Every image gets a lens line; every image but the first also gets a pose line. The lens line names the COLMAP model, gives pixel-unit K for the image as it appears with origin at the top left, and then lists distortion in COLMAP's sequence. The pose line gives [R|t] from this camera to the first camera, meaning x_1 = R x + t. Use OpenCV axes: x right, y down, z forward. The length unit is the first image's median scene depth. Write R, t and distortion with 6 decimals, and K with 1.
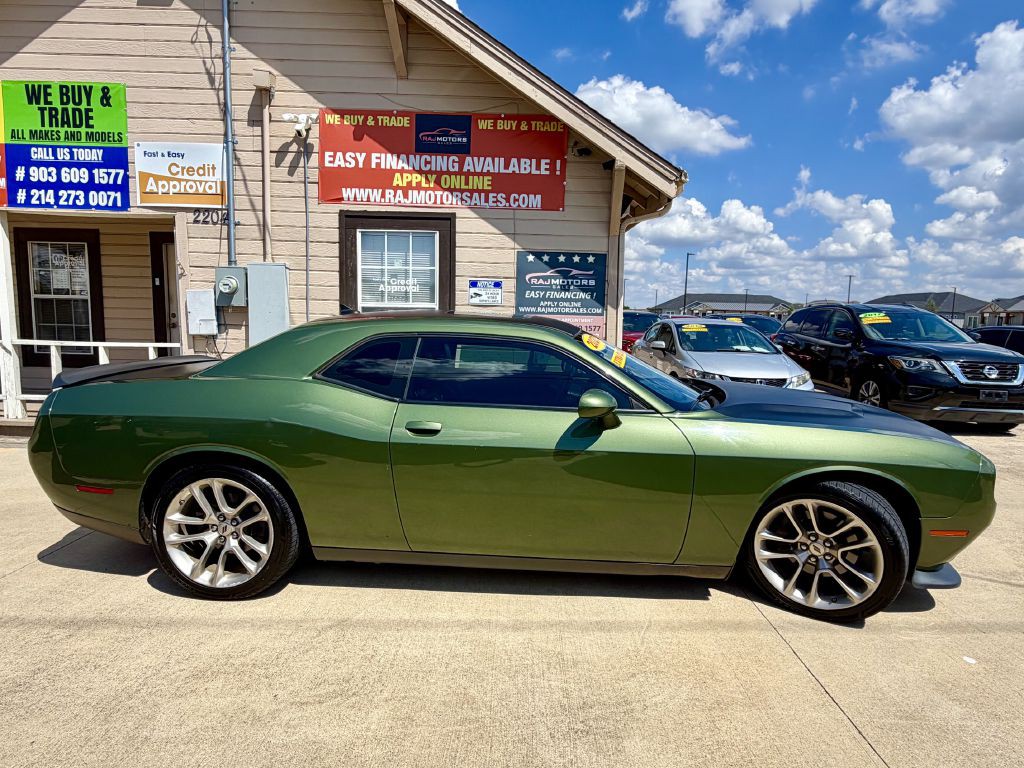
lens RADIAL K [[590.4, 0, 509.7], [0, 590.4, 389.9], [0, 0, 1]] dist [0.001753, -0.000107]
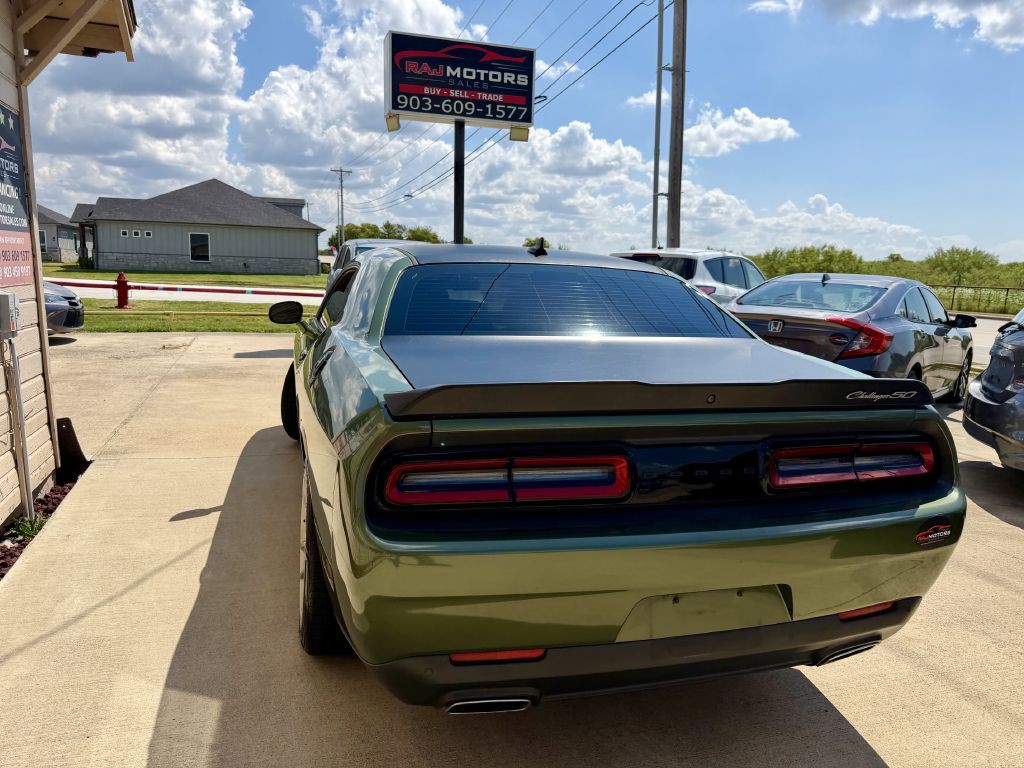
lens RADIAL K [[724.4, 0, 518.4], [0, 724.4, 399.8], [0, 0, 1]] dist [0.024929, -0.030776]
pose [[-0.331982, -0.199599, 0.921927, -0.658640], [0.075963, 0.968525, 0.237042, -0.102588], [-0.940222, 0.148725, -0.306370, 0.818892]]
